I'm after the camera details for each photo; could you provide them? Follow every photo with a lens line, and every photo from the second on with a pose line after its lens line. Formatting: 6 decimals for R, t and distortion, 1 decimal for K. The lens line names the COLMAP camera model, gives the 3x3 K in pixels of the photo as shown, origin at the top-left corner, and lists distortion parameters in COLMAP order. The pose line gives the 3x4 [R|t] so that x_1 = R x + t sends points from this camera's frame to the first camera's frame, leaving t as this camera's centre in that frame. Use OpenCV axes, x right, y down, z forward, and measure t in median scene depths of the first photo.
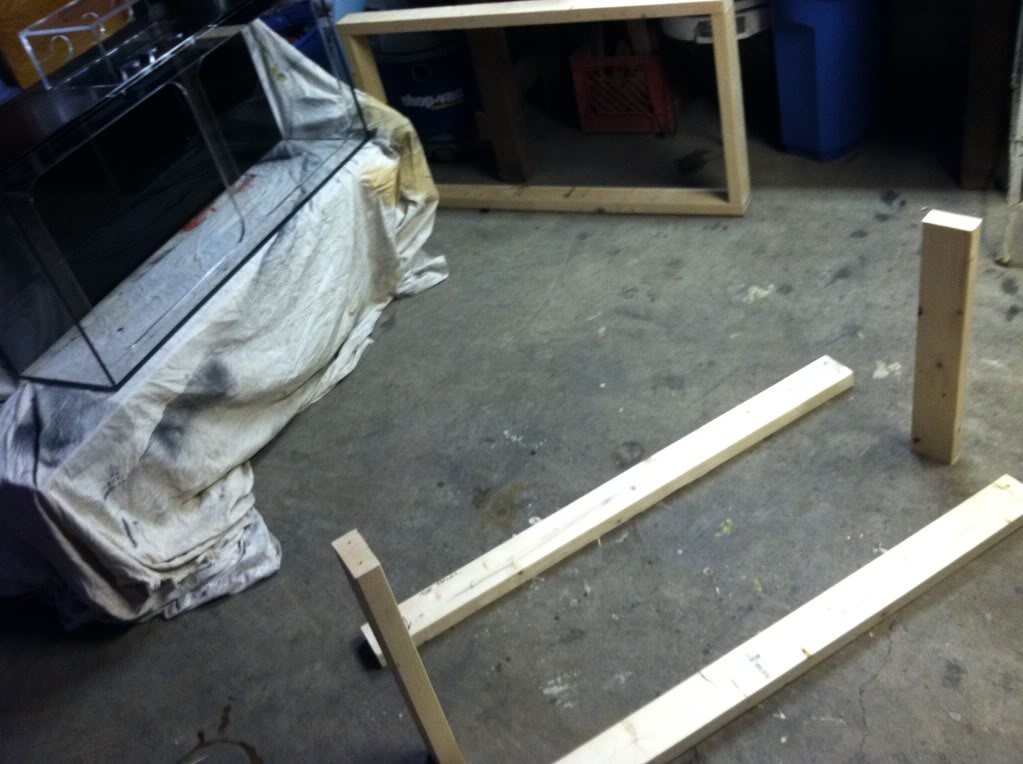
lens RADIAL K [[1024.2, 0, 520.1], [0, 1024.2, 382.3], [0, 0, 1]] dist [0.081007, -0.353290]
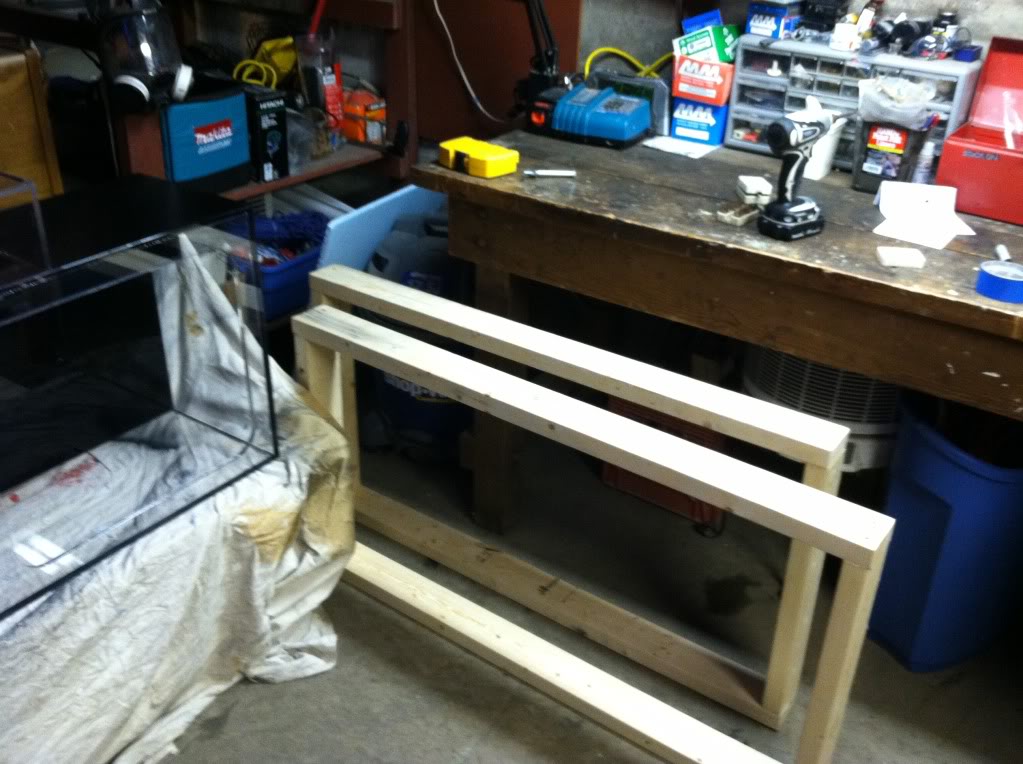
lens RADIAL K [[1017.9, 0, 509.6], [0, 1017.9, 408.8], [0, 0, 1]] dist [0.157905, -0.445422]
pose [[0.950038, 0.304850, -0.067046, 0.038090], [-0.310904, 0.943265, -0.116580, -0.241701], [0.027703, 0.131600, 0.990916, 0.327522]]
